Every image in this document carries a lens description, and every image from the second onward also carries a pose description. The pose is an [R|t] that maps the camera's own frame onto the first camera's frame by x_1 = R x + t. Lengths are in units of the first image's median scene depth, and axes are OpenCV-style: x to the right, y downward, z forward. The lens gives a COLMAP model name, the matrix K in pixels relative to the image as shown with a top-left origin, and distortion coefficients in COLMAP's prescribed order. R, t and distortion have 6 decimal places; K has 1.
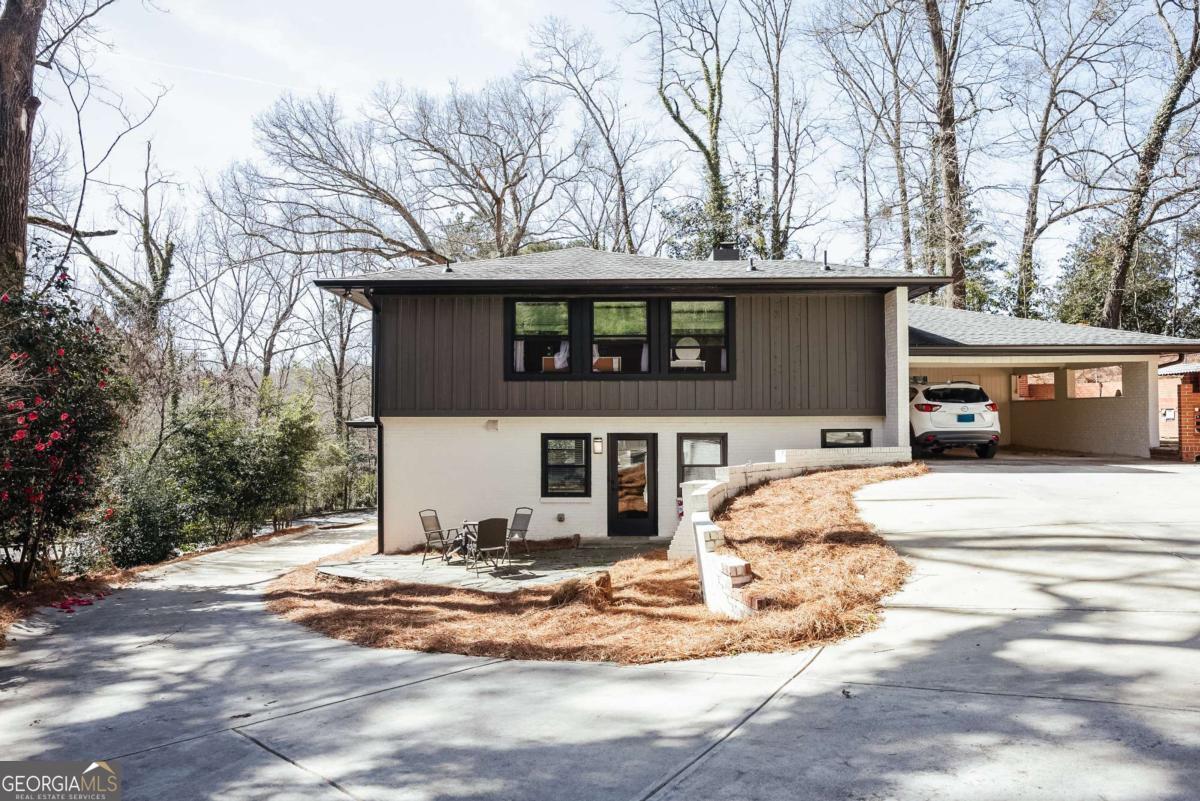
lens RADIAL K [[834.2, 0, 600.0], [0, 834.2, 400.5], [0, 0, 1]] dist [-0.005174, -0.000038]
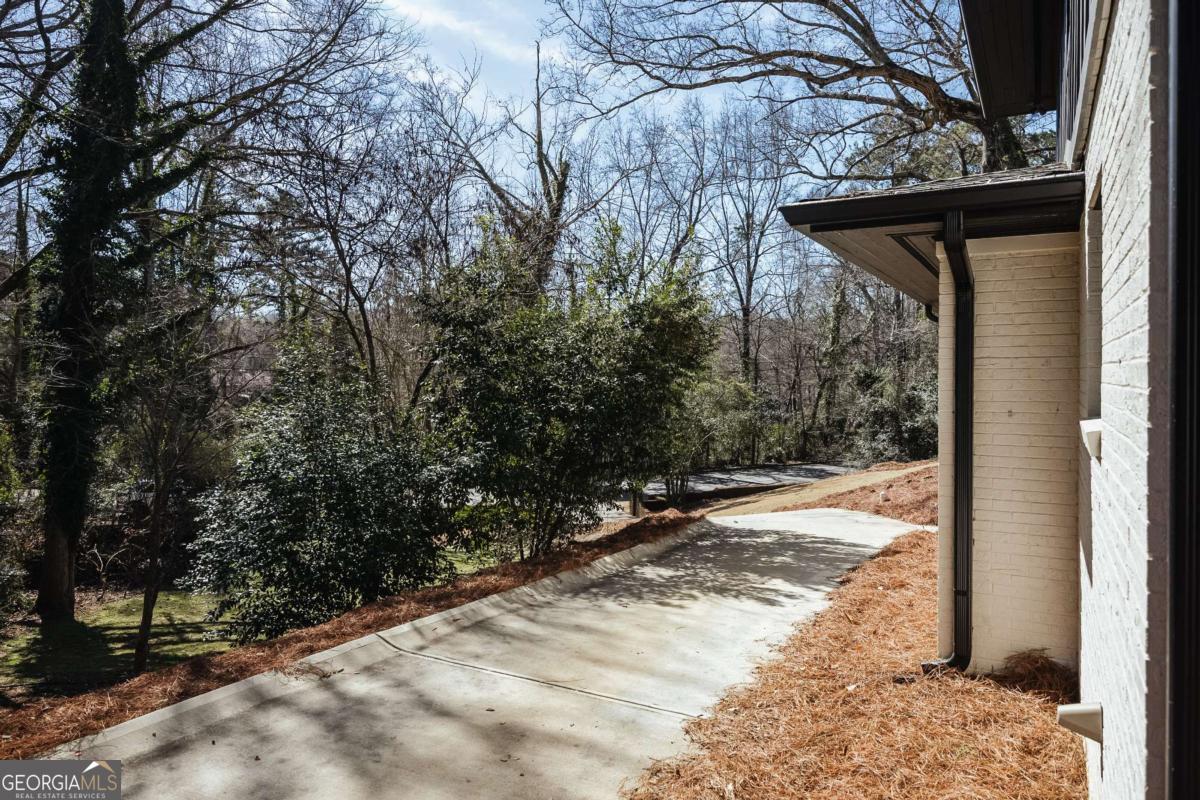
lens RADIAL K [[817.4, 0, 597.0], [0, 817.4, 379.4], [0, 0, 1]] dist [-0.001107, -0.000307]
pose [[0.885847, 0.008202, -0.463904, -0.064377], [0.006061, 0.999554, 0.029246, 0.019486], [0.463937, -0.028719, 0.885402, 0.203039]]
